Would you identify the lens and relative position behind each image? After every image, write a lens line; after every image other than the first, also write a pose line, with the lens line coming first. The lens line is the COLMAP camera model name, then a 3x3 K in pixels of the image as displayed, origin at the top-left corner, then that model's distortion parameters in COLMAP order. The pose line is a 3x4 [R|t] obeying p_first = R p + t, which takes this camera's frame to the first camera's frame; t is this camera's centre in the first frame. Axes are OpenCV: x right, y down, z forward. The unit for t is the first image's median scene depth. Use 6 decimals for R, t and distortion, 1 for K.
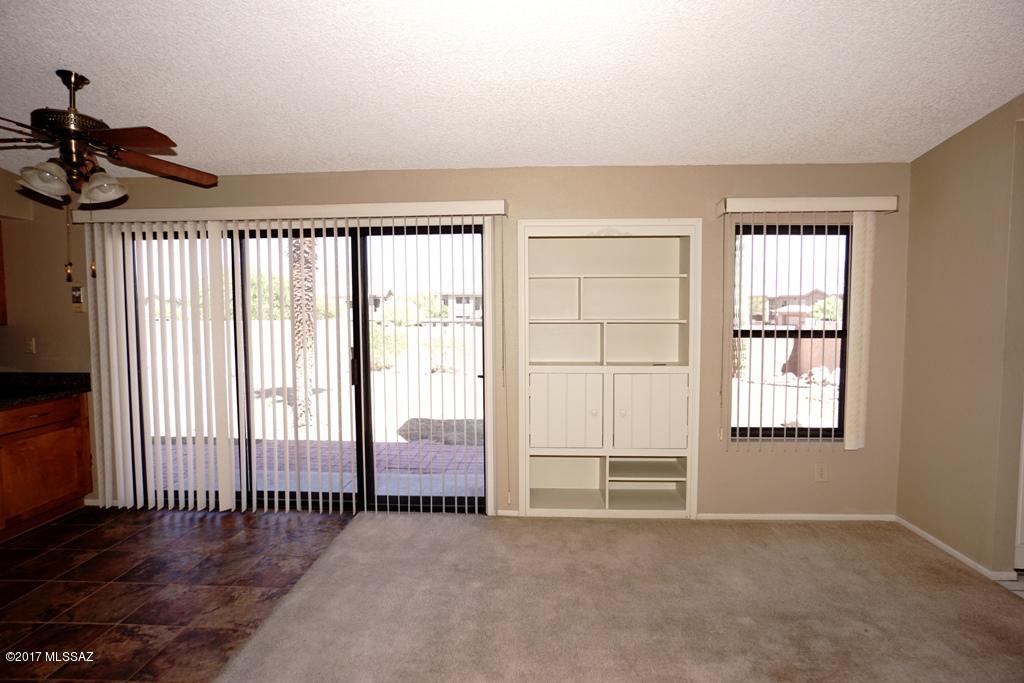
lens RADIAL K [[528.3, 0, 511.5], [0, 528.3, 335.8], [0, 0, 1]] dist [-0.004994, 0.009917]
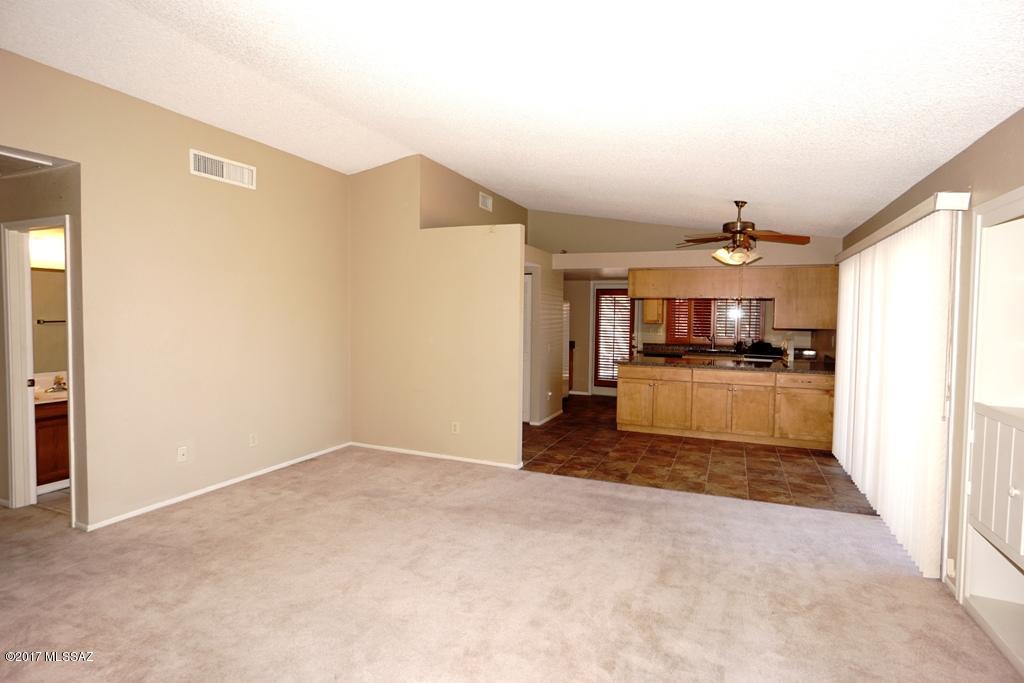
lens RADIAL K [[528.3, 0, 516.6], [0, 528.3, 339.2], [0, 0, 1]] dist [-0.004994, 0.009917]
pose [[-0.326498, 0.045013, -0.944125, 1.383110], [-0.070350, 0.994938, 0.071765, -0.059939], [0.942576, 0.089850, -0.321679, 0.902312]]
